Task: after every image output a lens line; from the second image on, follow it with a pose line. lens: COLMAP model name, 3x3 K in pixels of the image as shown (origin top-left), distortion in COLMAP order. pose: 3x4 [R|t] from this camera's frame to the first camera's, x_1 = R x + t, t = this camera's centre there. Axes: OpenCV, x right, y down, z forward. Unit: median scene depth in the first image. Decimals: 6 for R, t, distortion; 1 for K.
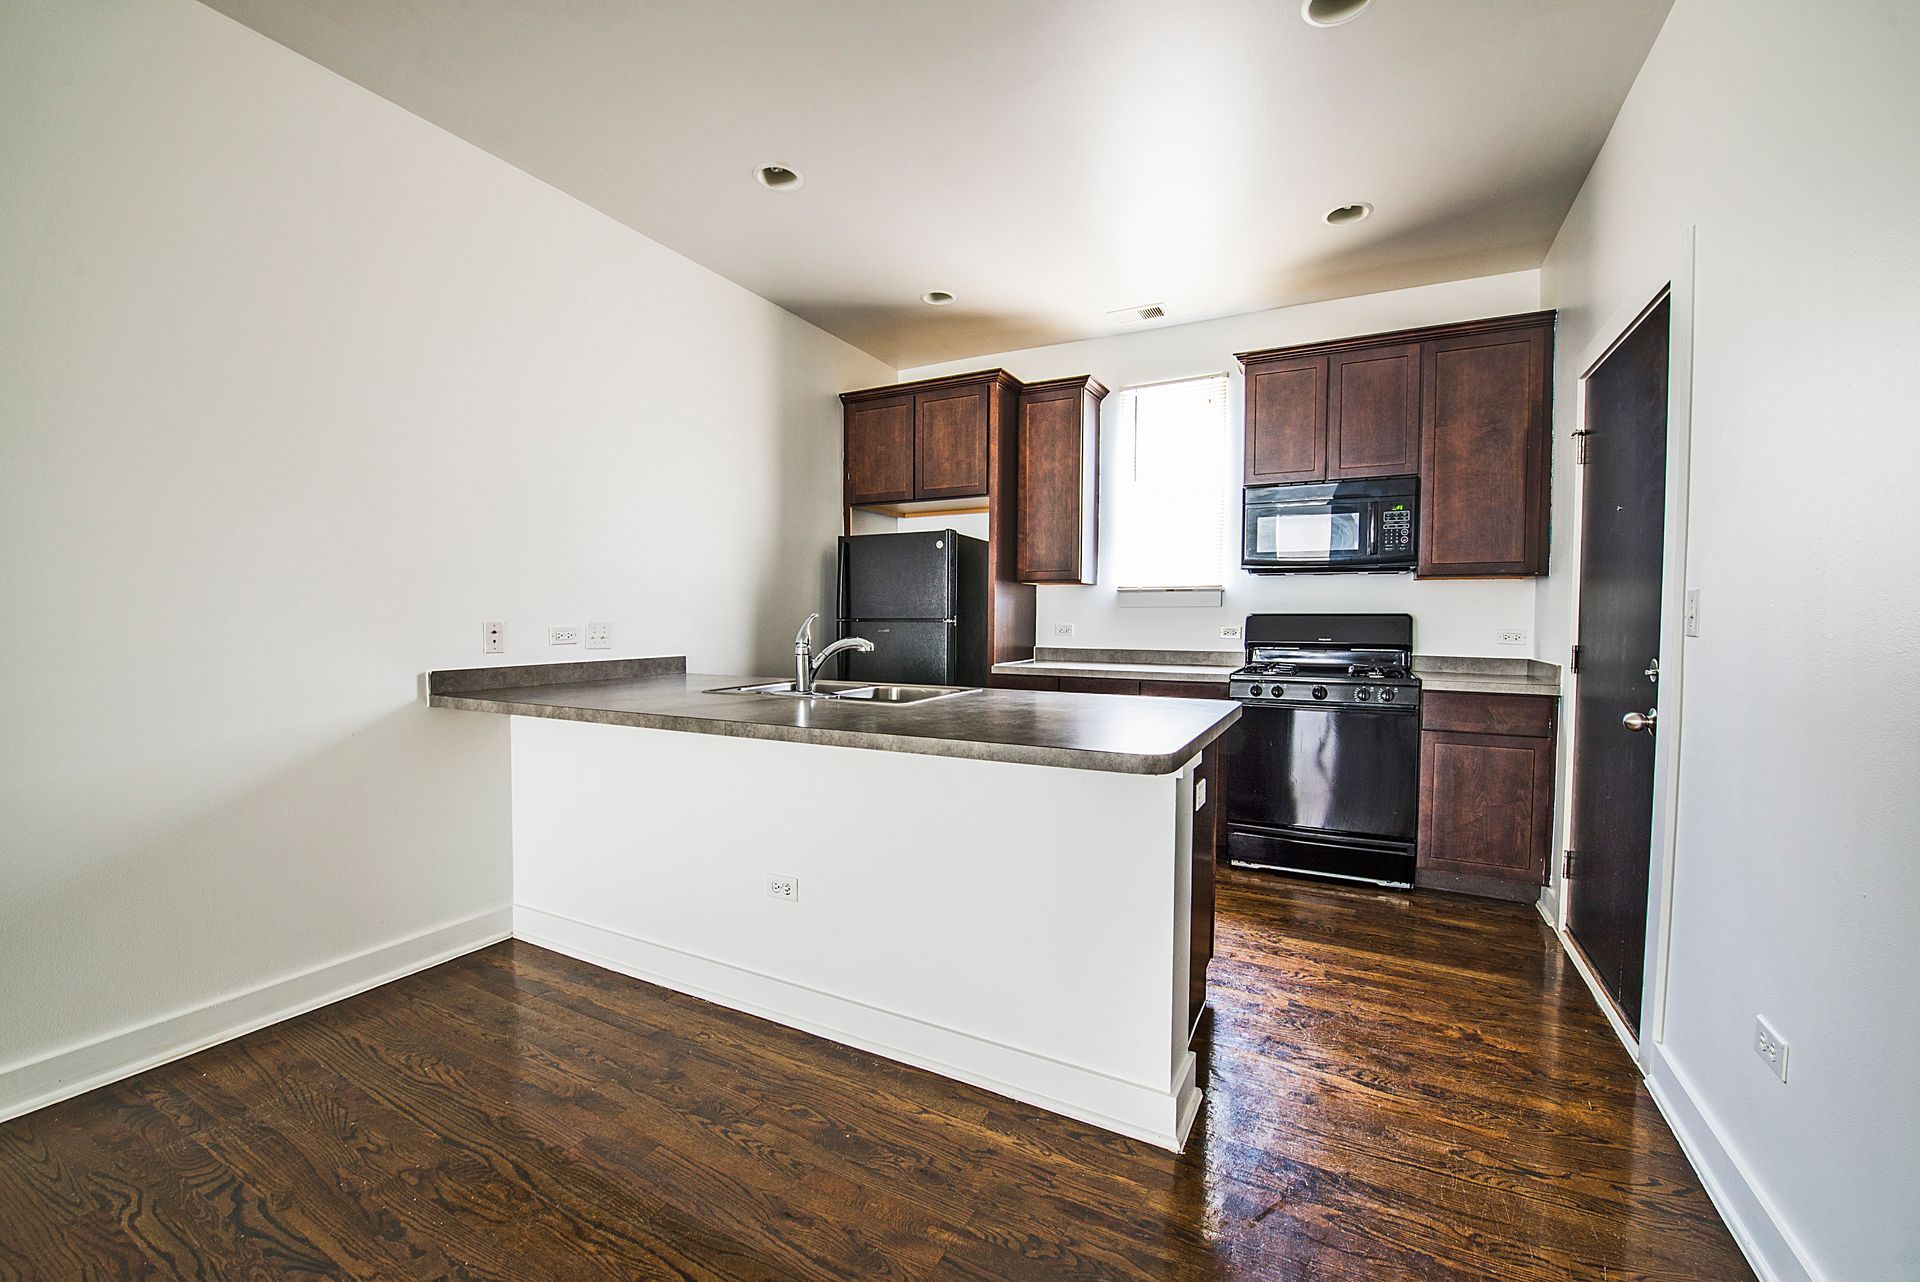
lens RADIAL K [[765.0, 0, 954.8], [0, 765.0, 644.8], [0, 0, 1]] dist [-0.018270, -0.000696]
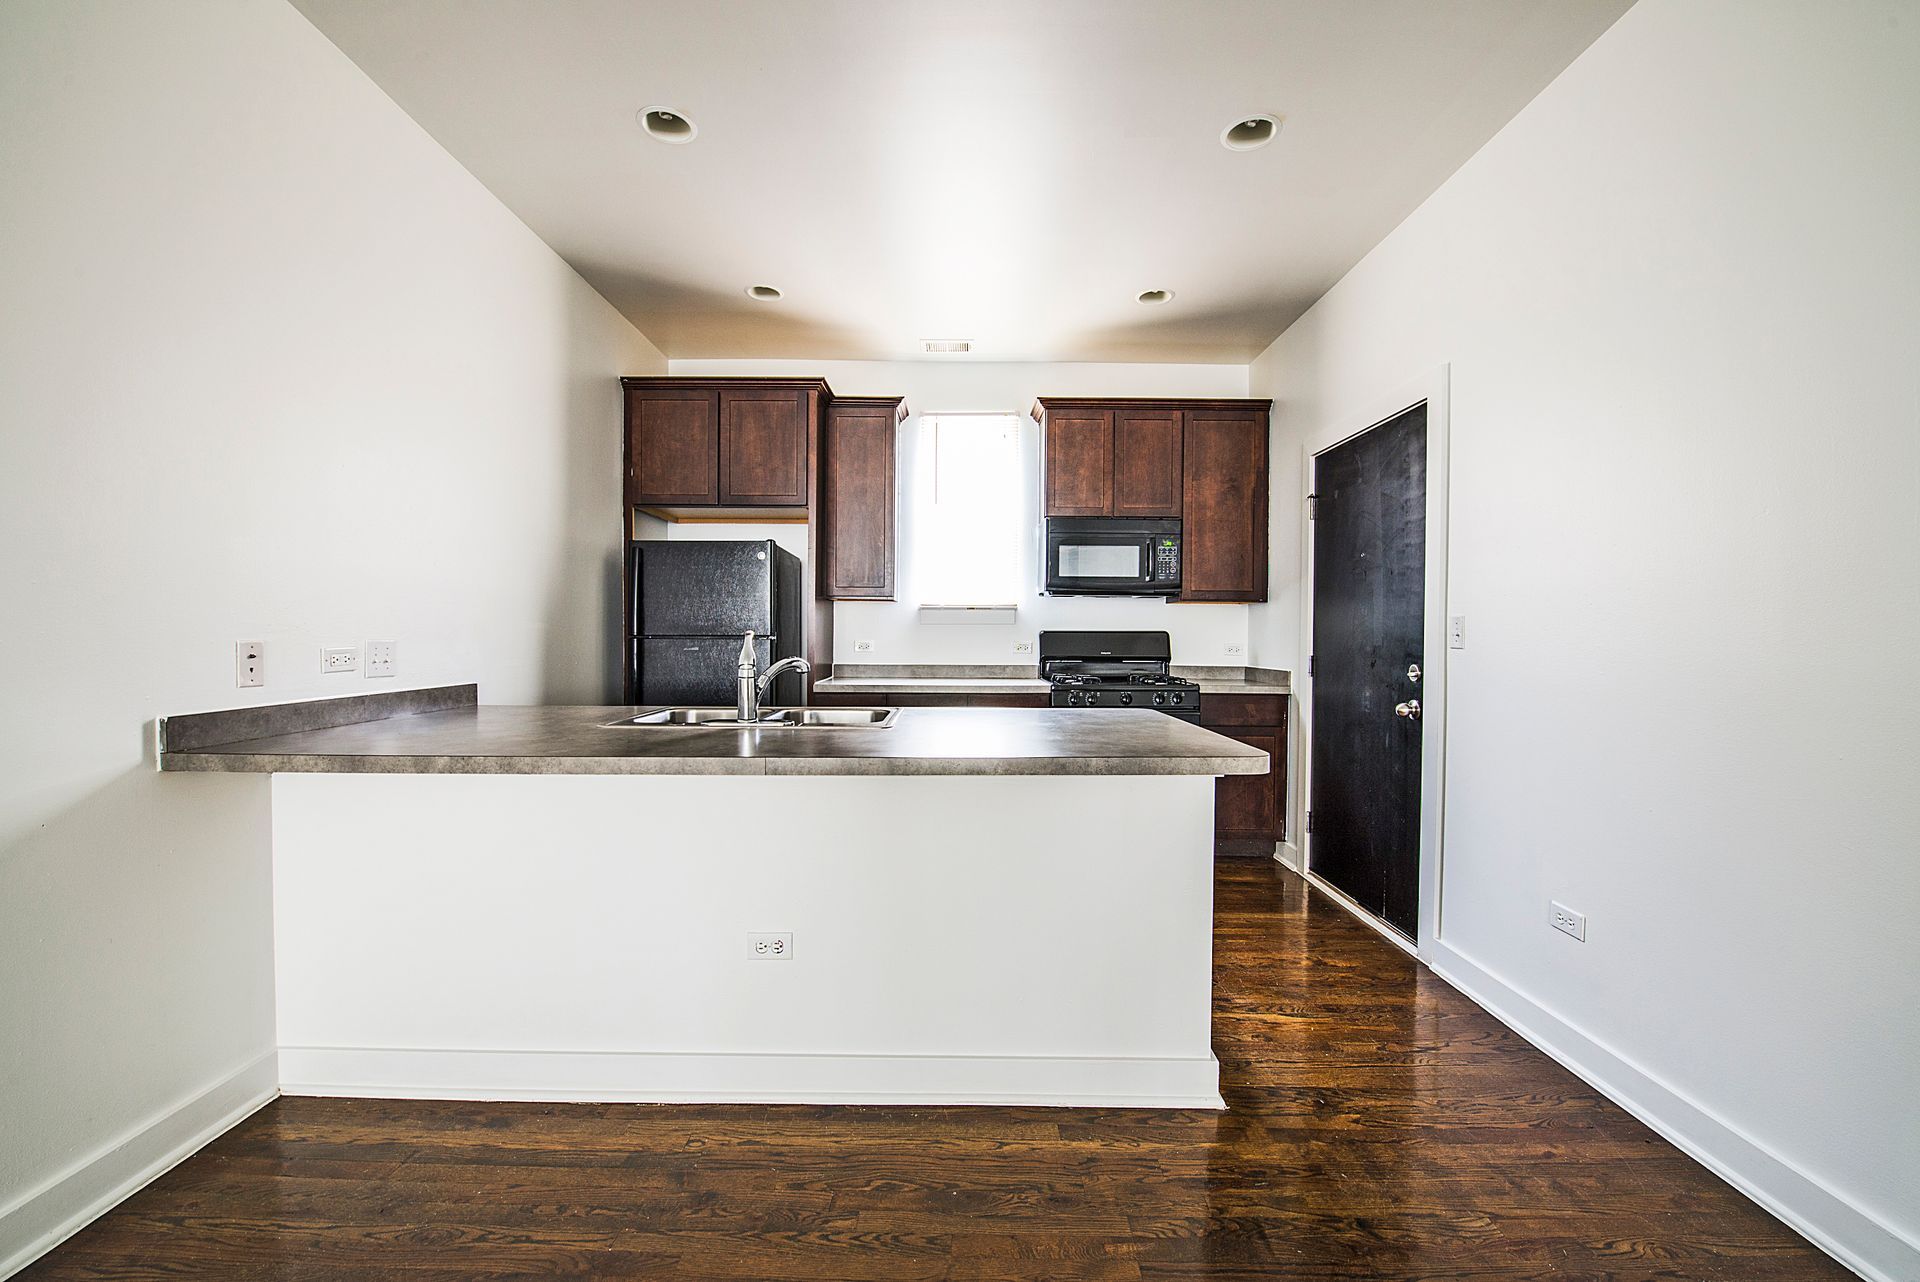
lens RADIAL K [[765.0, 0, 954.8], [0, 765.0, 644.8], [0, 0, 1]] dist [-0.018270, -0.000696]
pose [[0.887446, -0.006269, 0.460870, -0.280766], [0.015132, 0.999765, -0.015537, -0.005388], [-0.460664, 0.020762, 0.887332, 0.080289]]
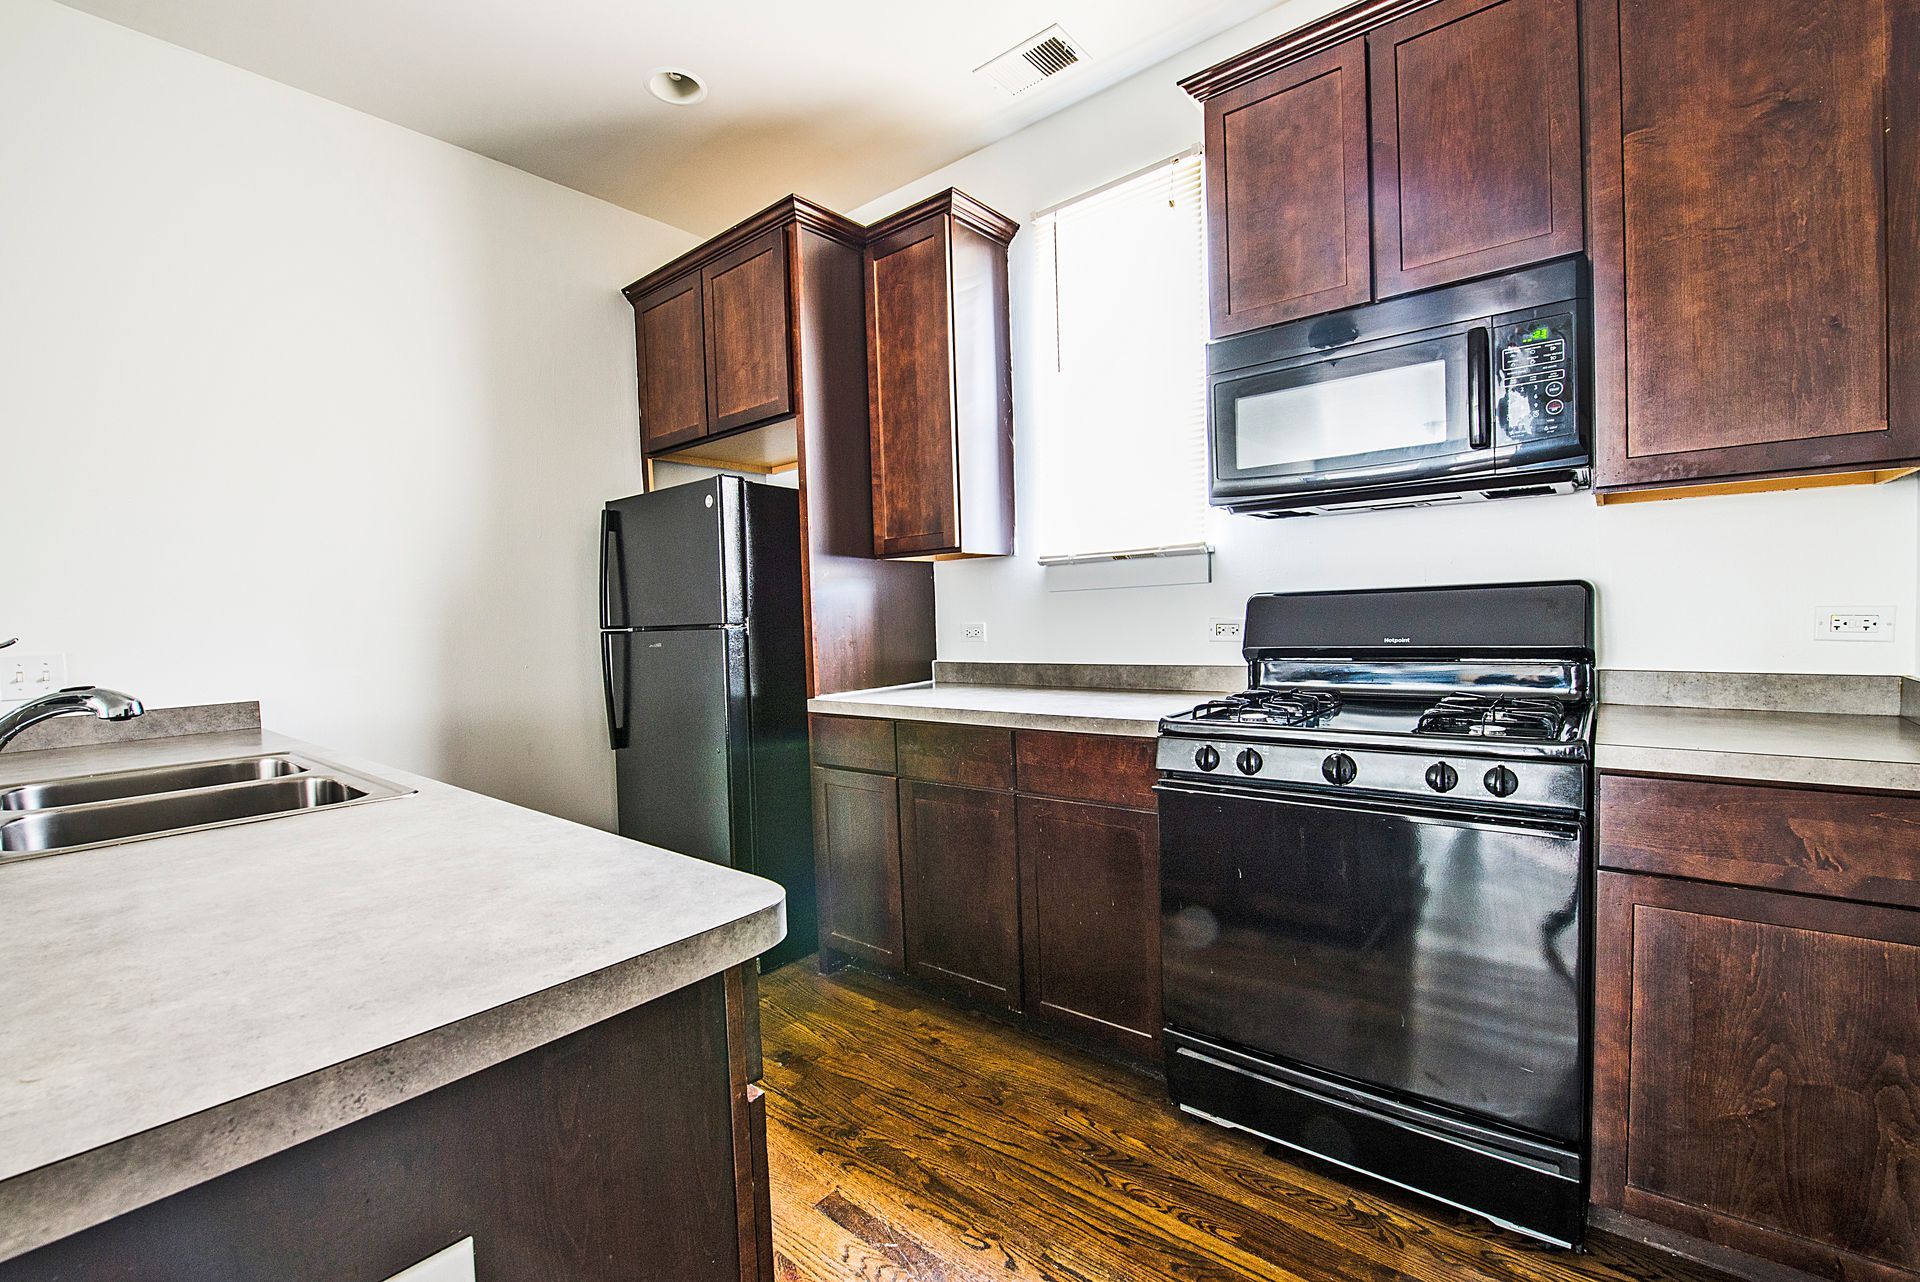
lens RADIAL K [[809.9, 0, 955.7], [0, 809.9, 645.3], [0, 0, 1]] dist [-0.020951, -0.000379]
pose [[0.978036, -0.029772, -0.206299, 0.348911], [0.030729, 0.999527, 0.001438, -0.014281], [0.206158, -0.007746, 0.978488, 0.485276]]
